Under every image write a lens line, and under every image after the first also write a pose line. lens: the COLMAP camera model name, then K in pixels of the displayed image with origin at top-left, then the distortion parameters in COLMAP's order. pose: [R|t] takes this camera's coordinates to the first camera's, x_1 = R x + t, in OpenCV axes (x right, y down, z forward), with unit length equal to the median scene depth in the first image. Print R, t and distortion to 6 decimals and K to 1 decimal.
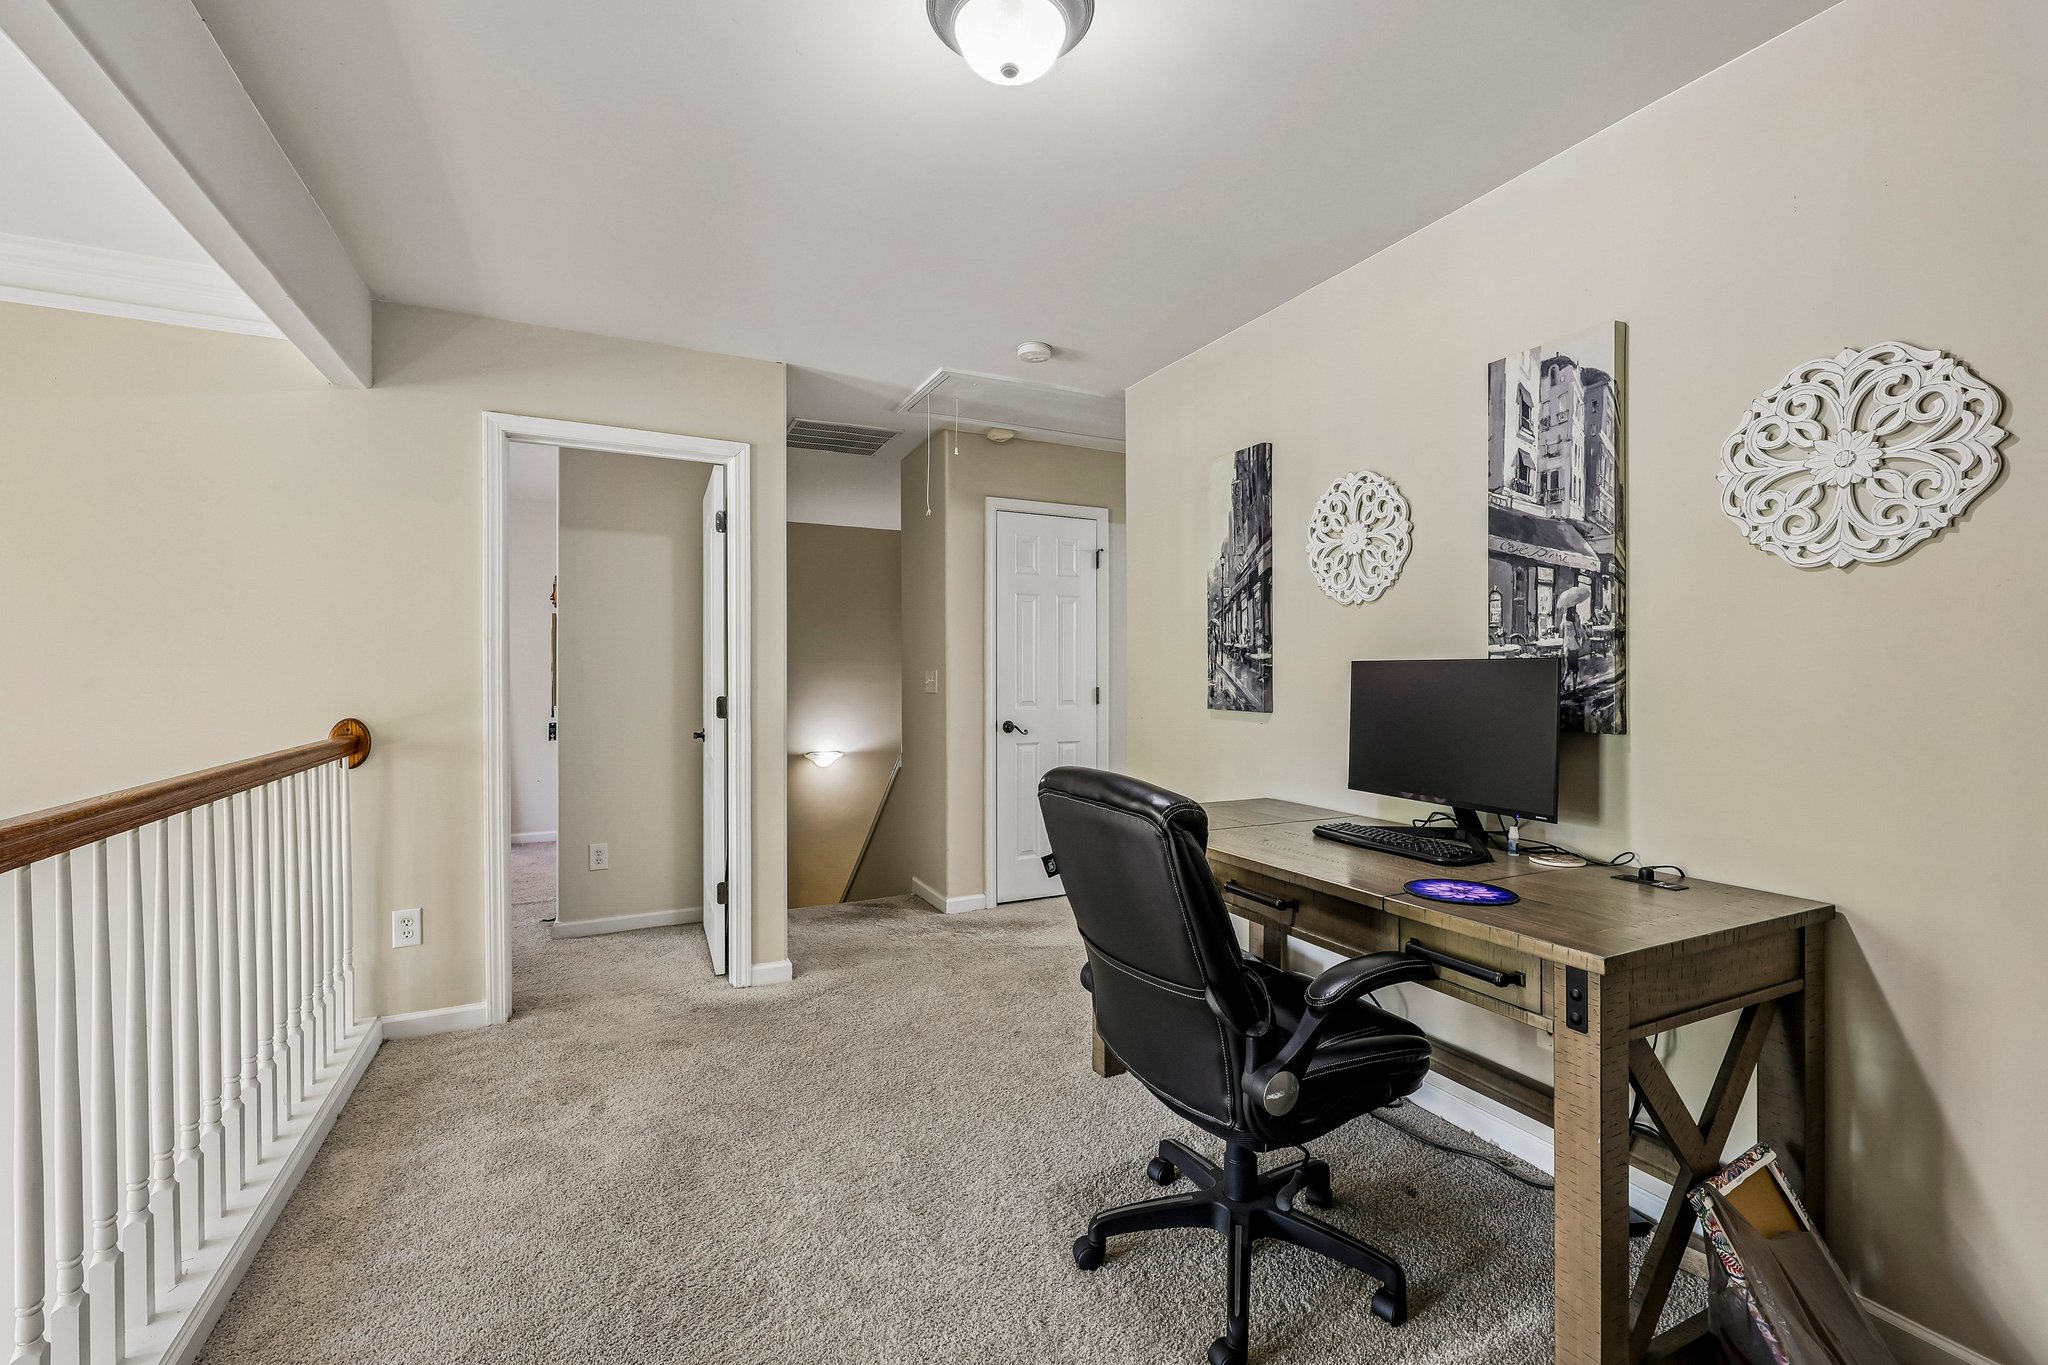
lens RADIAL K [[867.3, 0, 1018.0], [0, 867.3, 676.4], [0, 0, 1]] dist [-0.001563, -0.000261]
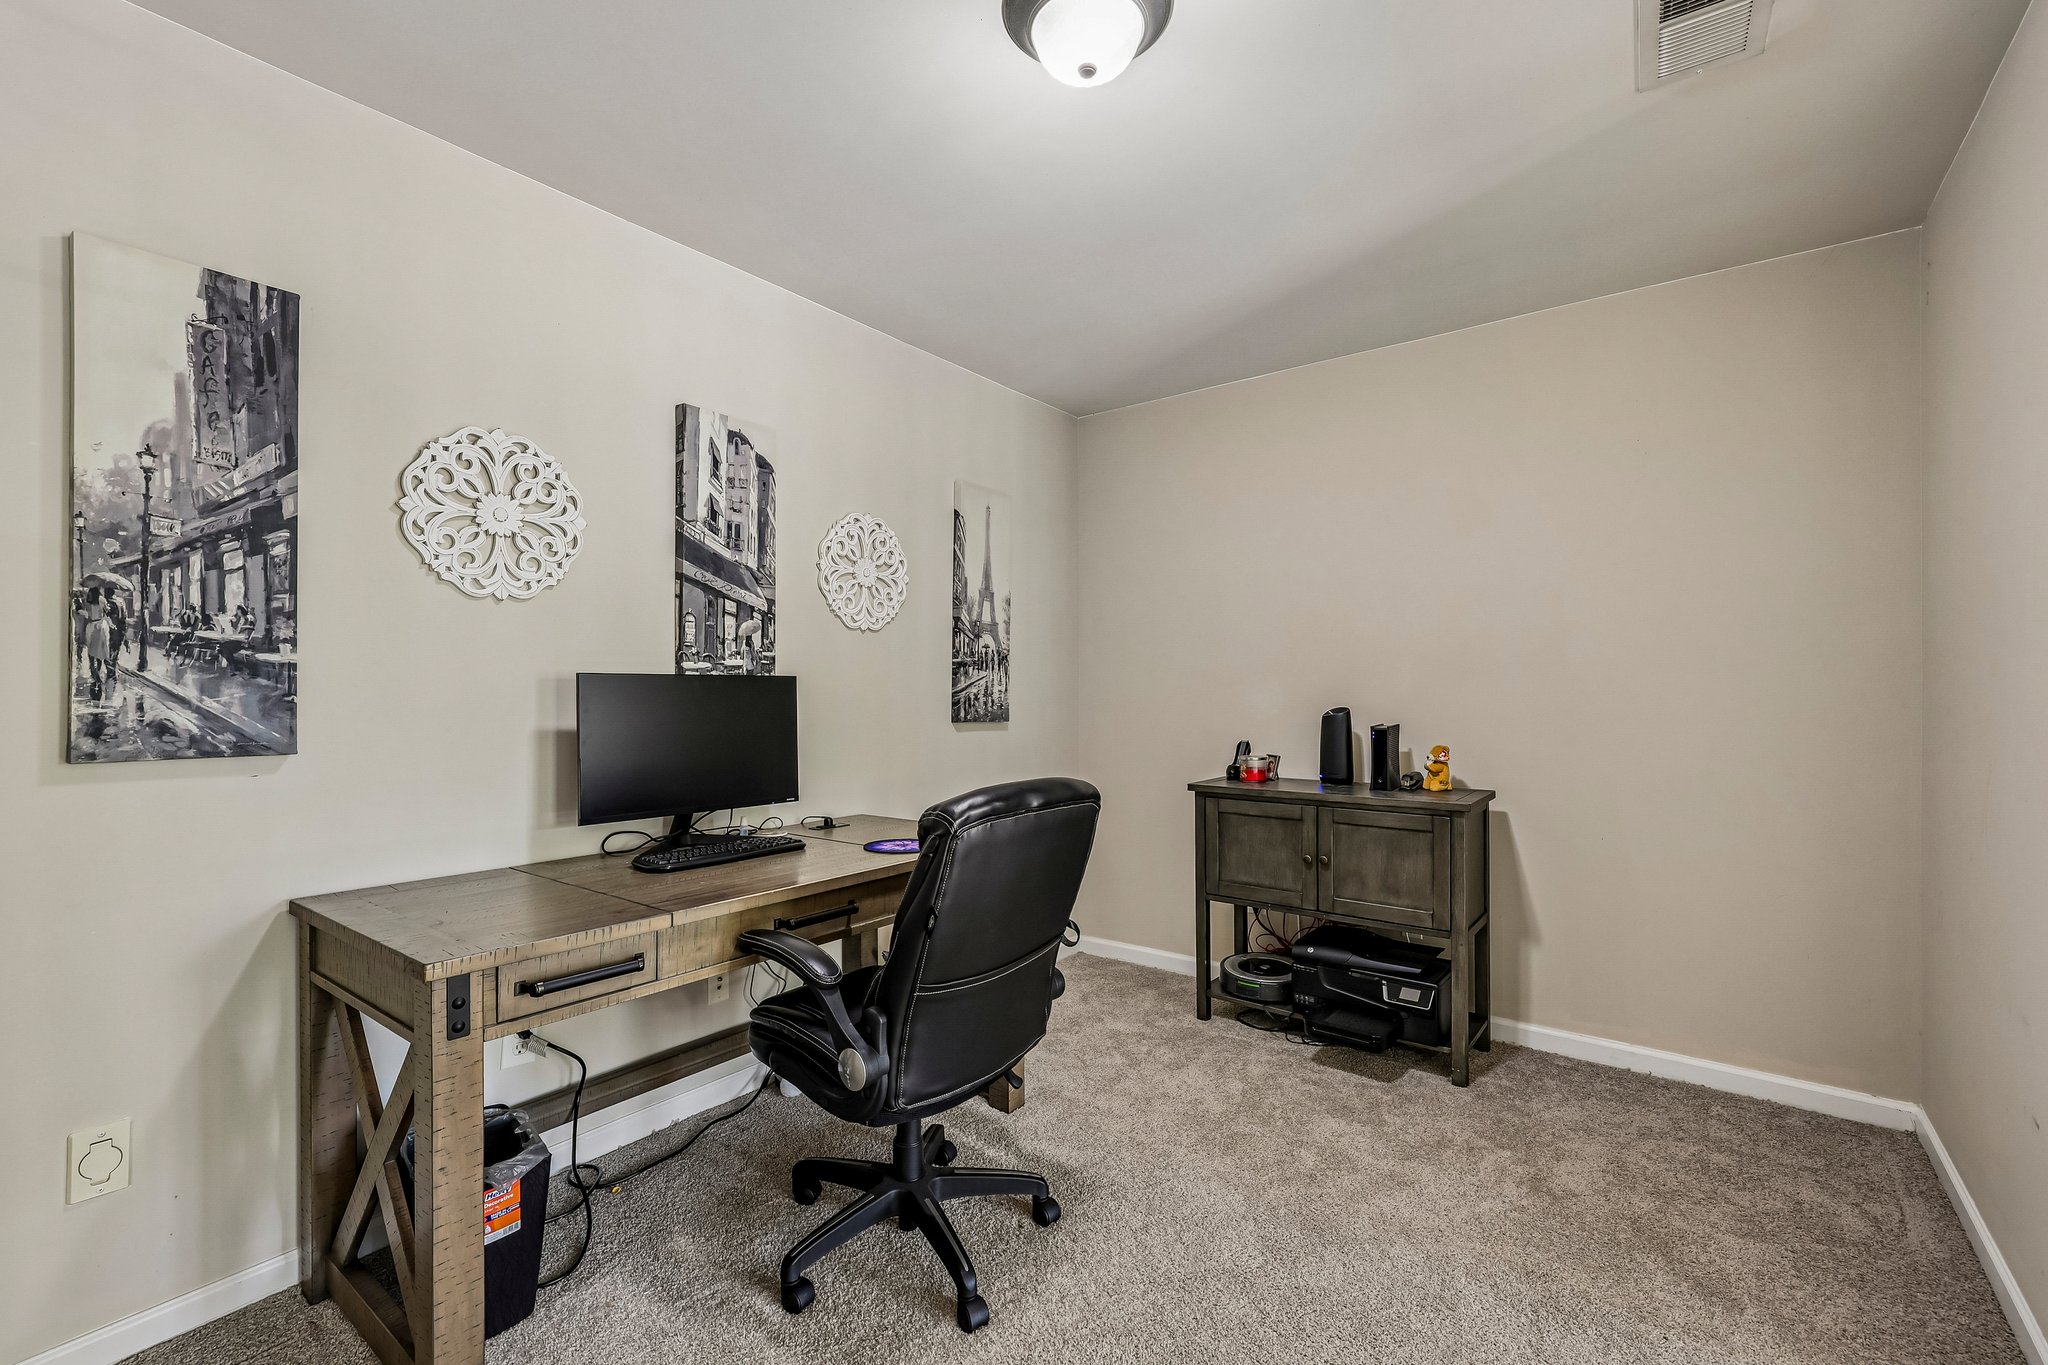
lens RADIAL K [[867.3, 0, 1020.7], [0, 867.3, 691.2], [0, 0, 1]] dist [-0.001563, -0.000261]
pose [[-0.447565, -0.000212, 0.894251, -0.637717], [0.005156, 0.999983, 0.002817, -0.000177], [-0.894236, 0.005872, -0.447556, 1.142553]]
